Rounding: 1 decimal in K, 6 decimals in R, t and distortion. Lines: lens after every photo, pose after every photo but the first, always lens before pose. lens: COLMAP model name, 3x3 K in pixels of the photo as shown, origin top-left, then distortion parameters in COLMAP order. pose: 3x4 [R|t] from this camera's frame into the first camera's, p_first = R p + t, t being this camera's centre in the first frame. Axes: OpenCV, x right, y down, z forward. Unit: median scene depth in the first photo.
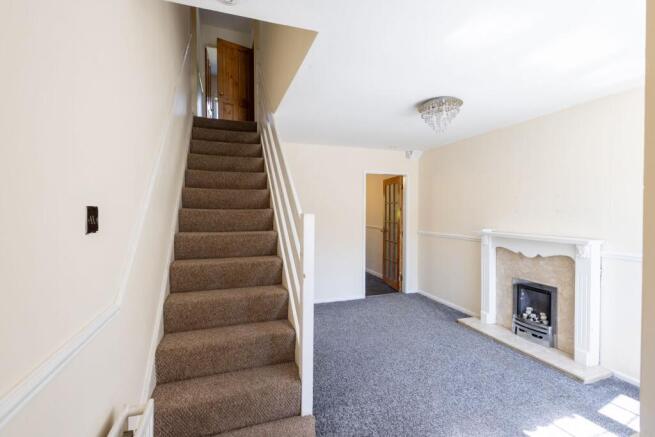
lens RADIAL K [[298.5, 0, 327.5], [0, 298.5, 218.5], [0, 0, 1]] dist [0.001375, 0.000042]
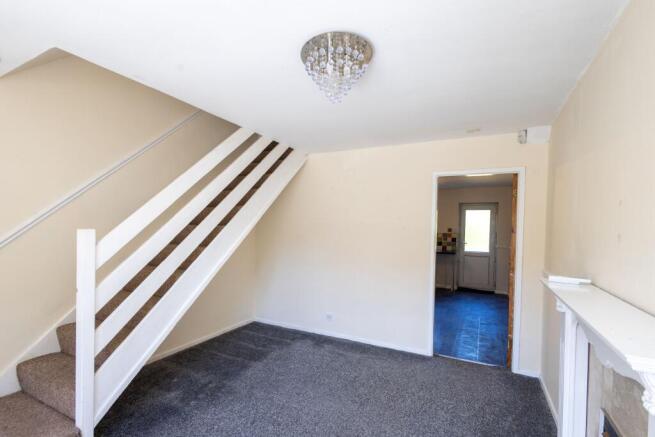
lens RADIAL K [[302.3, 0, 328.8], [0, 302.3, 231.0], [0, 0, 1]] dist [-0.000413, -0.000050]
pose [[0.688641, 0.024951, -0.724673, 0.474507], [-0.039091, 0.999232, -0.002742, -0.012873], [0.724048, 0.030217, 0.689088, 0.340345]]
